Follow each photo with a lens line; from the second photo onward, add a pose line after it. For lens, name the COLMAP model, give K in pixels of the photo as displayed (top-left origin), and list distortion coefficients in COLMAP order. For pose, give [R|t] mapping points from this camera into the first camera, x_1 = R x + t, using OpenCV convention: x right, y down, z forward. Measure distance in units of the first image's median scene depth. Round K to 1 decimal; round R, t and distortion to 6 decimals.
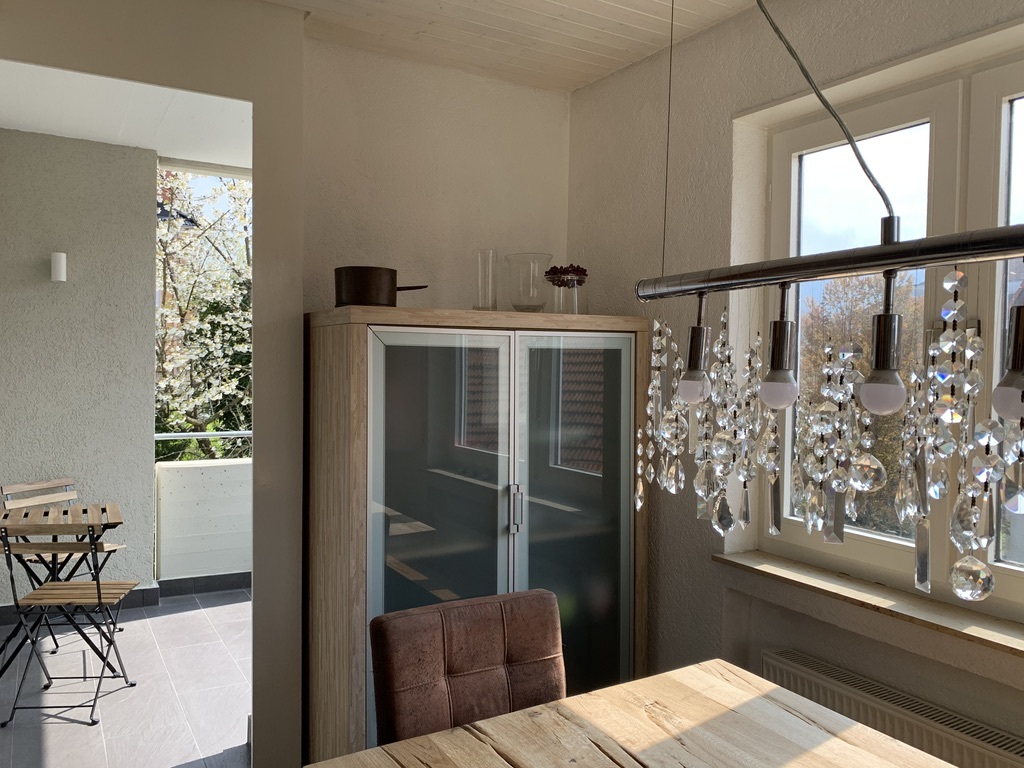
lens RADIAL K [[784.0, 0, 505.5], [0, 784.0, 379.2], [0, 0, 1]] dist [0.068842, -0.076642]
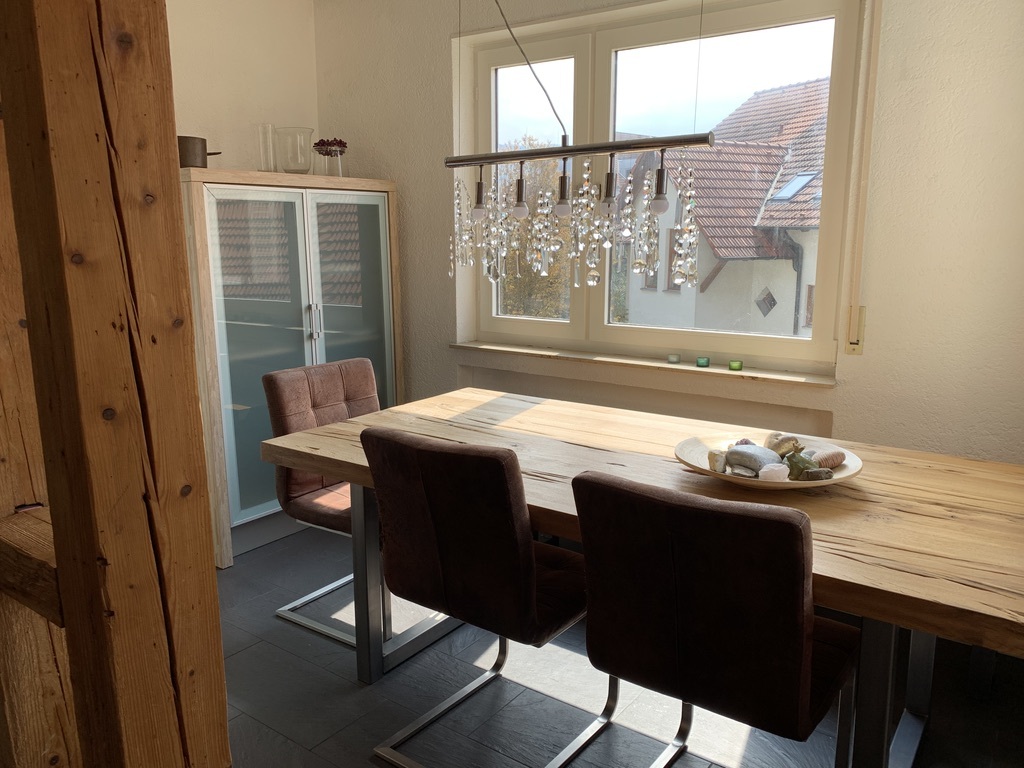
lens RADIAL K [[791.5, 0, 512.0], [0, 791.5, 384.0], [0, 0, 1]] dist [0.038817, -0.030918]
pose [[0.913061, -0.088519, 0.398100, -0.270051], [0.022111, 0.985469, 0.168411, 0.051960], [-0.407222, -0.144967, 0.901751, -0.478726]]
